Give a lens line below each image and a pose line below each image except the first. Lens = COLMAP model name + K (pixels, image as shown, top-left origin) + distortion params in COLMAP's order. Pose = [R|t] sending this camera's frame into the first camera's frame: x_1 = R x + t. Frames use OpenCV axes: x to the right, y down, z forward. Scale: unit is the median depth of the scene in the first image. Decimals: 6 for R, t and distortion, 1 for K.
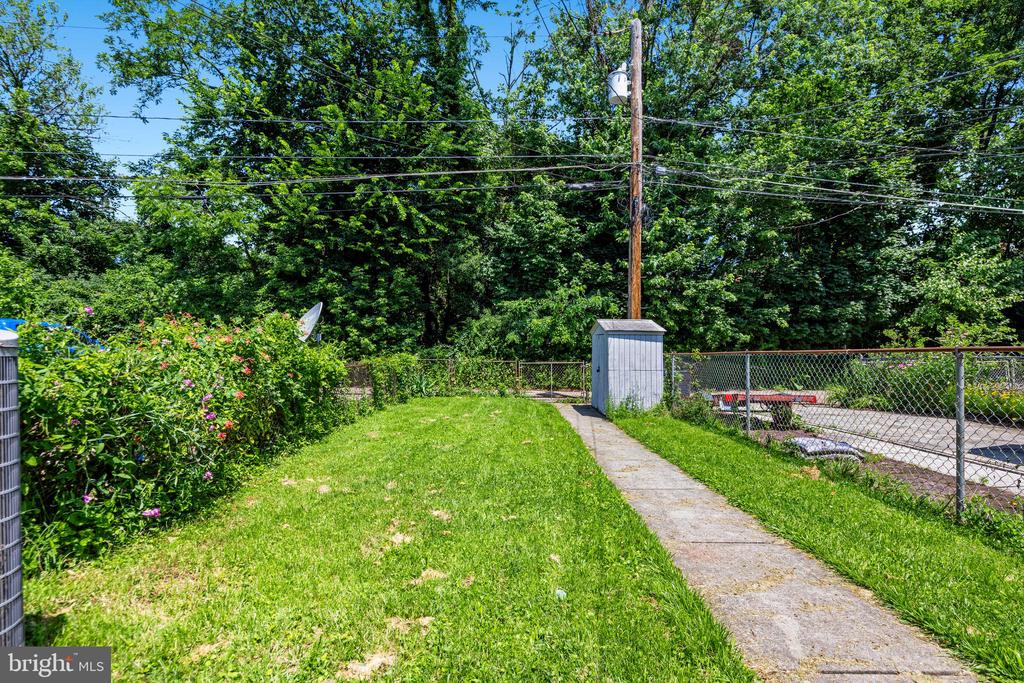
lens RADIAL K [[482.4, 0, 513.3], [0, 482.4, 343.7], [0, 0, 1]] dist [-0.010688, 0.000383]
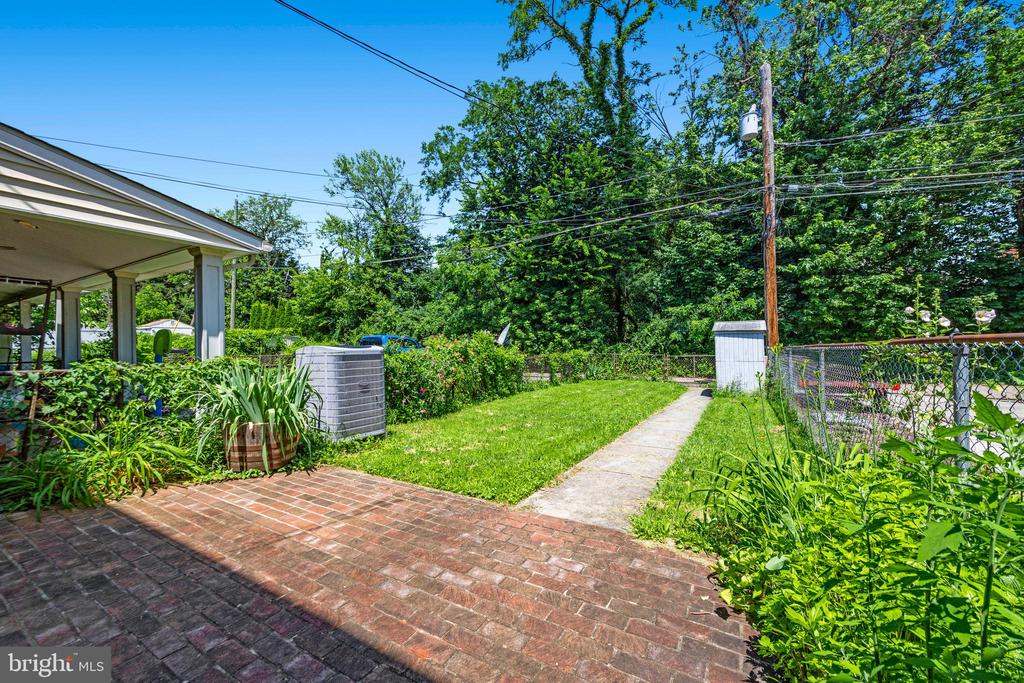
lens RADIAL K [[398.9, 0, 512.4], [0, 398.9, 338.6], [0, 0, 1]] dist [0.000271, 0.000135]
pose [[0.873043, -0.025503, -0.486977, 0.133636], [0.022384, 0.999675, -0.012224, -0.003064], [0.487130, -0.000228, 0.873329, -0.121584]]
